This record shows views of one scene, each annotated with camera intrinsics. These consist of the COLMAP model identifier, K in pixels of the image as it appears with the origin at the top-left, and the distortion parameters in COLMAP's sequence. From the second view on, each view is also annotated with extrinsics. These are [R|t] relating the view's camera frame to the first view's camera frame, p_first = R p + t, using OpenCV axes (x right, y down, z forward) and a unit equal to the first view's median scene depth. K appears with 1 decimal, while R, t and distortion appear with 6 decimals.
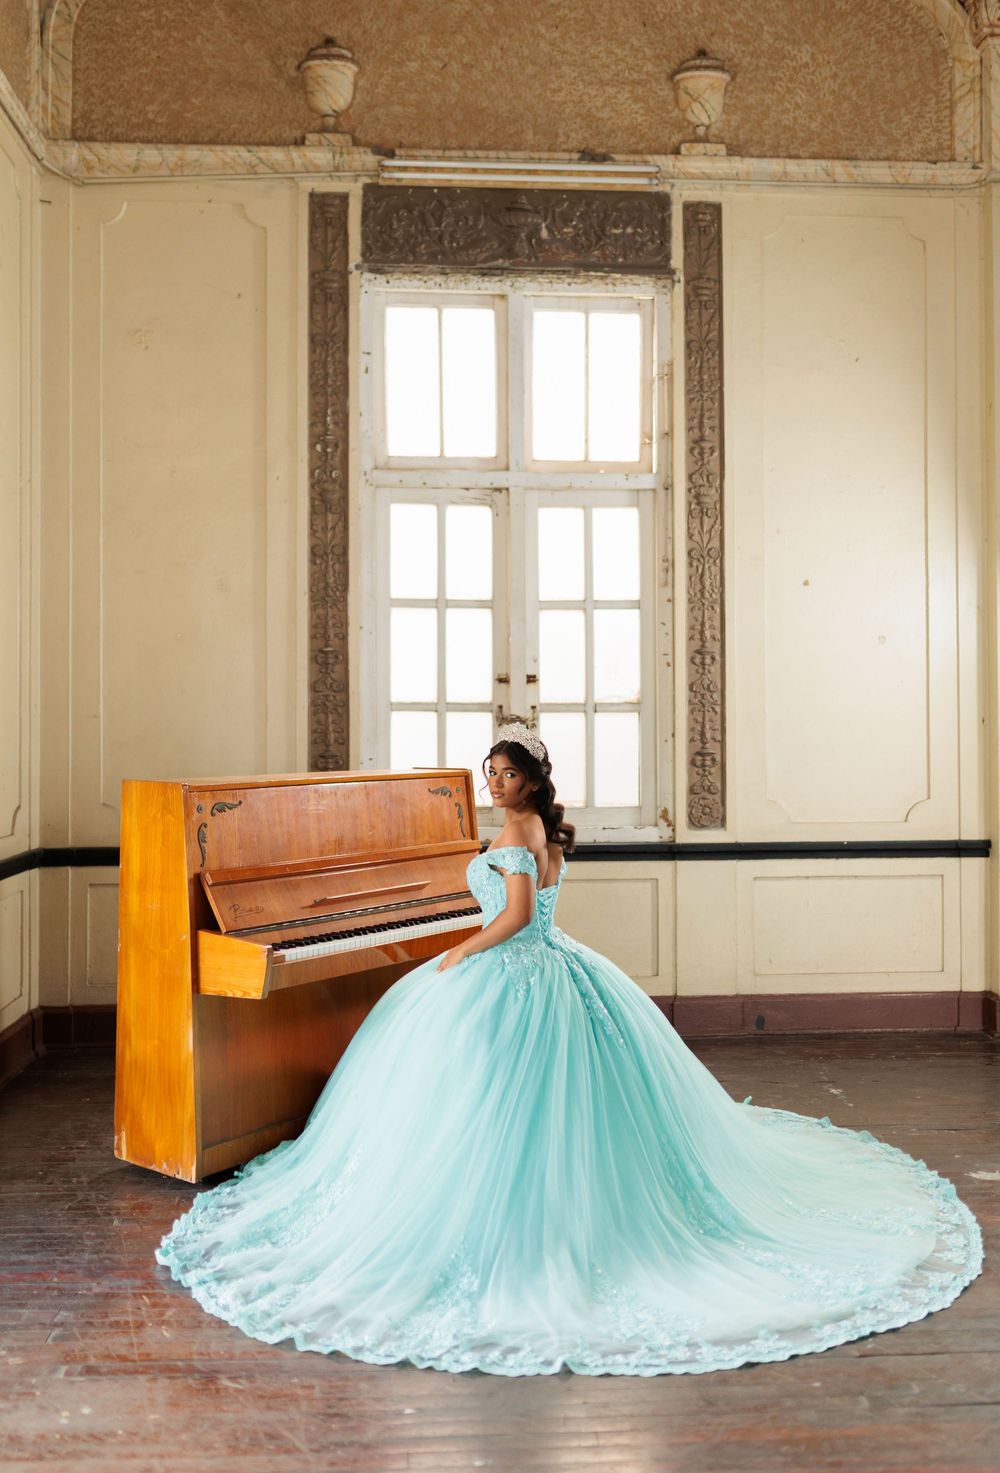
lens RADIAL K [[1548.3, 0, 500.6], [0, 1548.3, 722.2], [0, 0, 1]] dist [-0.005989, 0.000000]
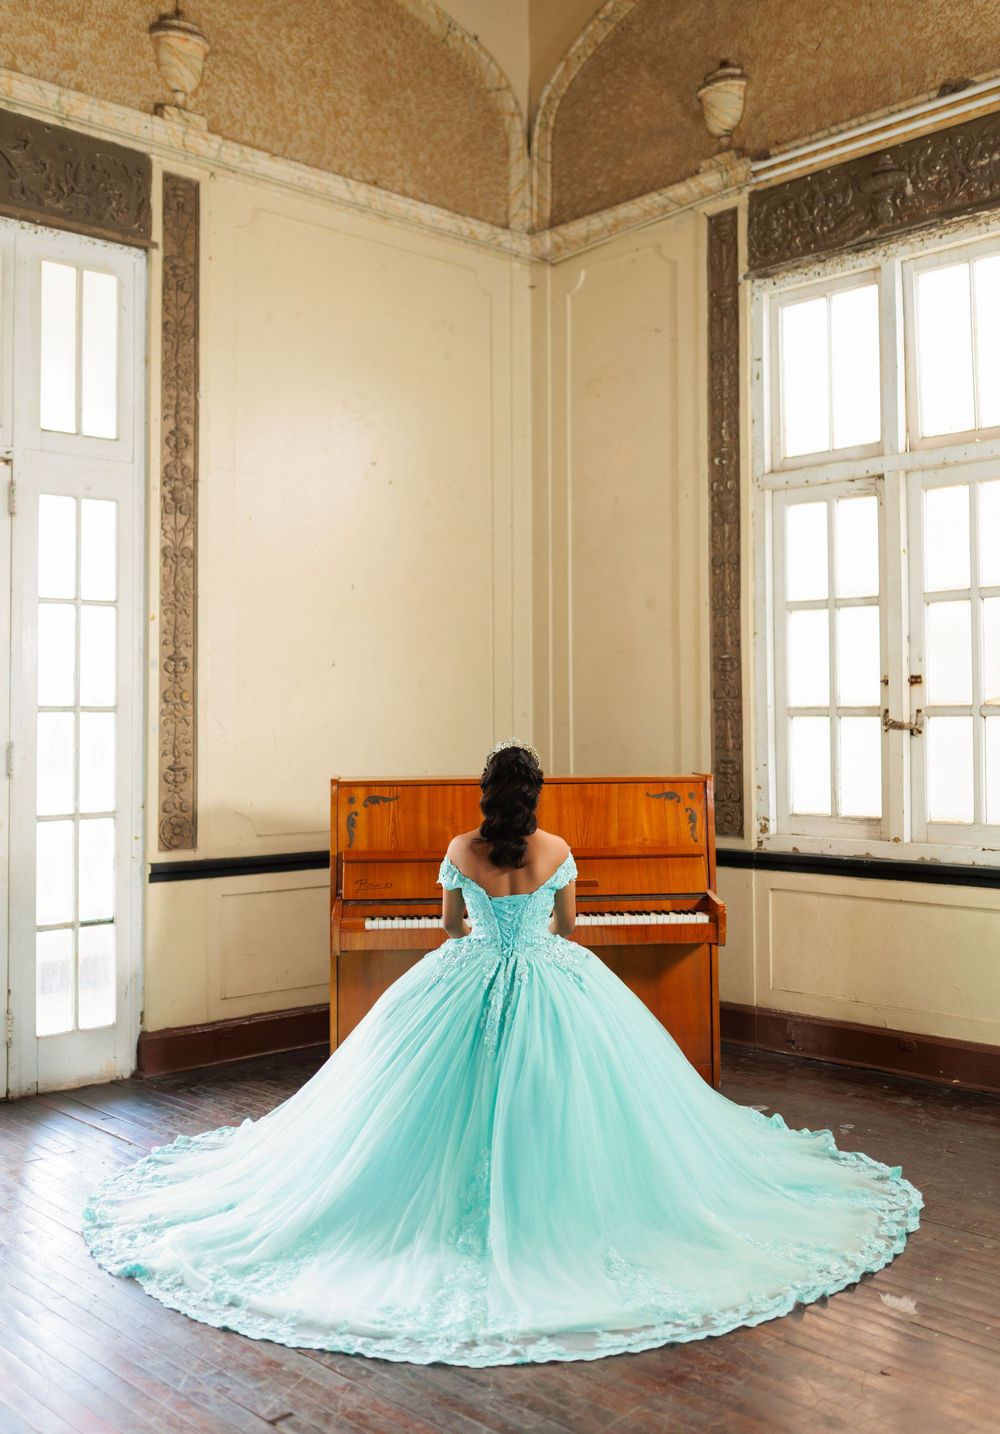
lens RADIAL K [[1507.4, 0, 503.6], [0, 1507.4, 717.0], [0, 0, 1]] dist [-0.004557, 0.000000]
pose [[0.617342, -0.010512, -0.786624, 0.578852], [0.001139, 0.999922, -0.012468, 0.004829], [0.786694, 0.006802, 0.617306, 0.271175]]
